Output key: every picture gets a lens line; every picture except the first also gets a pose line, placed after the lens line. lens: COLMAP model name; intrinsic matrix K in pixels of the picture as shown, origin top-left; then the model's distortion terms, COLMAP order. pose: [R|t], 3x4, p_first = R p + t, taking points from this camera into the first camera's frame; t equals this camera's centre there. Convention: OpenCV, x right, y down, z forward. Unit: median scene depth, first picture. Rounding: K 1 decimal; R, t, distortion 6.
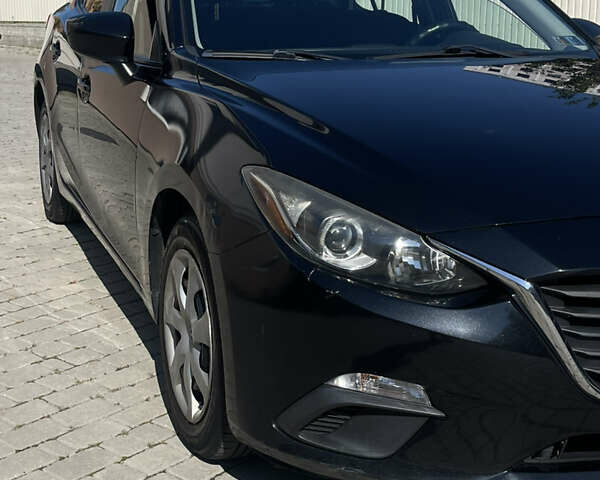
lens RADIAL K [[1015.2, 0, 297.0], [0, 1015.2, 213.8], [0, 0, 1]] dist [0.128107, -0.199923]
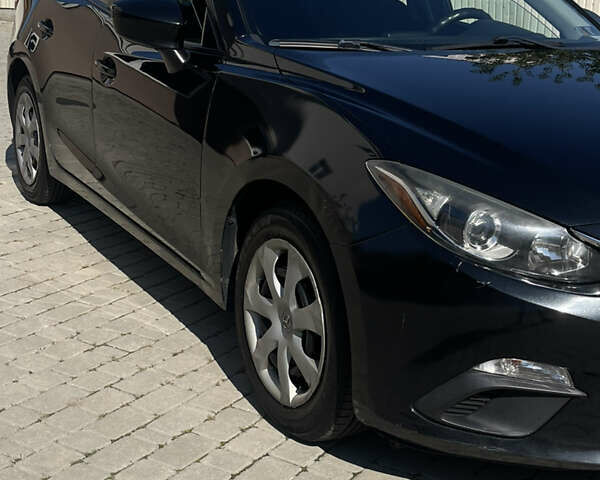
lens RADIAL K [[1015.2, 0, 297.0], [0, 1015.2, 213.8], [0, 0, 1]] dist [0.128107, -0.199923]
pose [[0.989996, -0.013880, 0.140411, -0.229943], [0.009085, 0.999355, 0.034733, -0.024798], [-0.140803, -0.033110, 0.989484, -0.012029]]
